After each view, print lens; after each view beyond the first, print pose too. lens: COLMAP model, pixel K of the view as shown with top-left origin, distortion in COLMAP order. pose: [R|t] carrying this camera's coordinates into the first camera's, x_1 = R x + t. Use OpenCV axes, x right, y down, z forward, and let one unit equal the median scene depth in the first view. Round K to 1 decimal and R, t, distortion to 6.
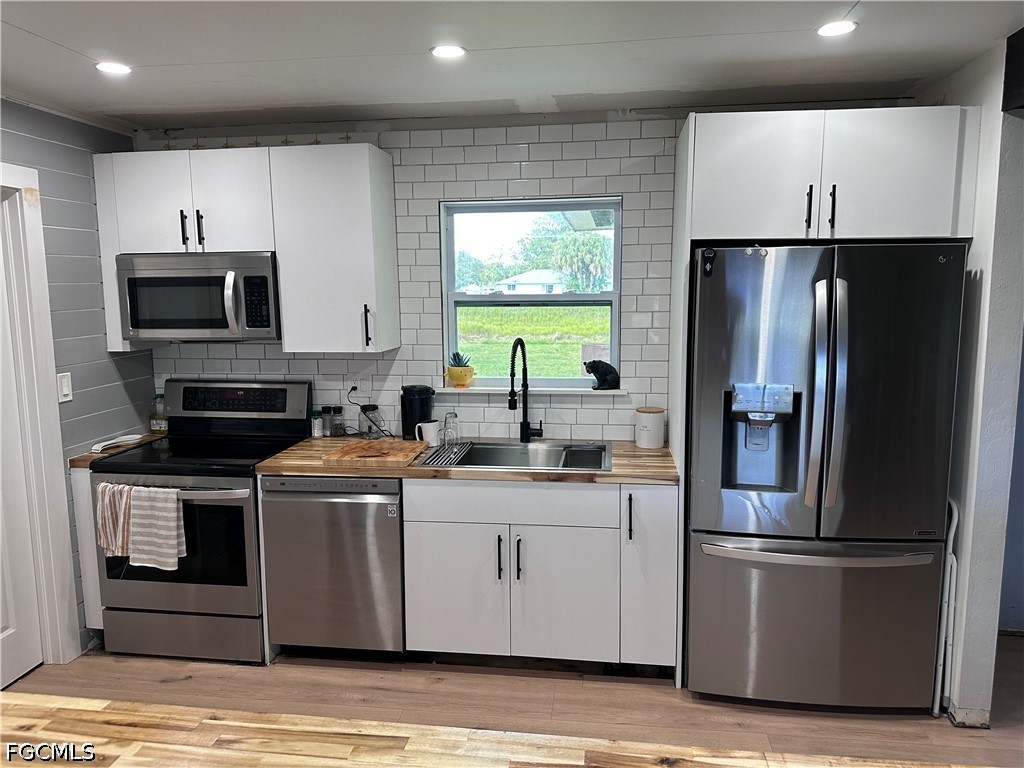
lens RADIAL K [[714.3, 0, 521.7], [0, 714.3, 382.0], [0, 0, 1]] dist [0.051240, -0.053650]
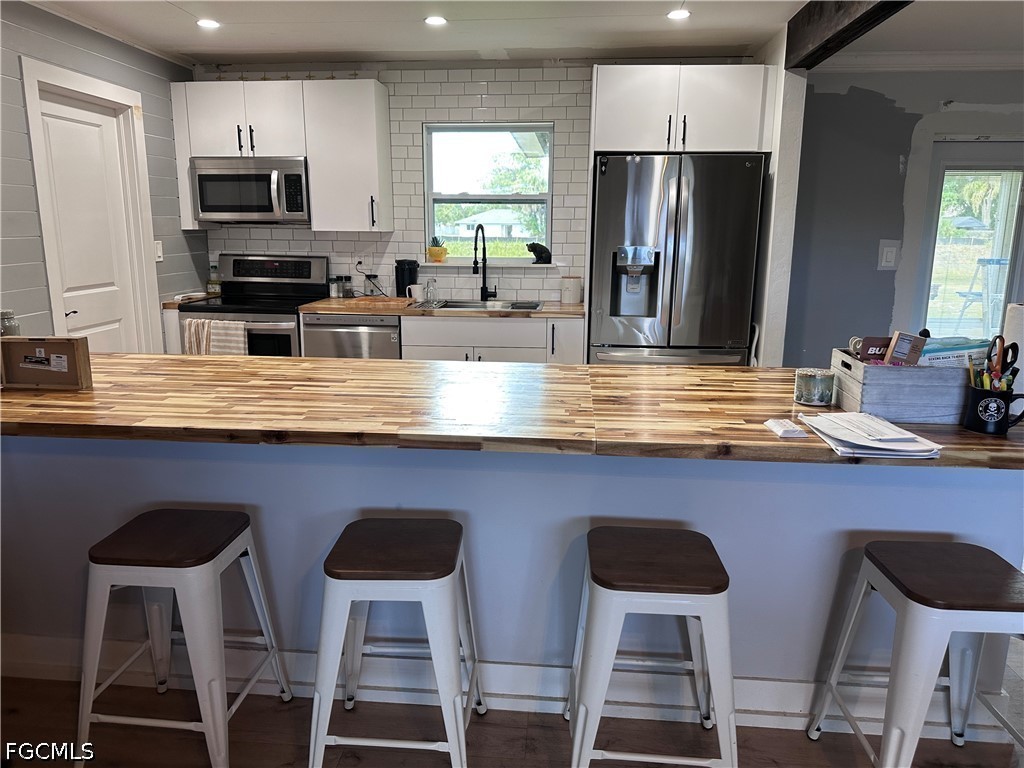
lens RADIAL K [[714.3, 0, 512.1], [0, 714.3, 377.5], [0, 0, 1]] dist [0.051240, -0.053650]
pose [[0.999097, 0.006773, 0.041949, 0.002363], [-0.009811, 0.997309, 0.072656, 0.144877], [-0.041345, -0.073002, 0.996474, -0.457973]]
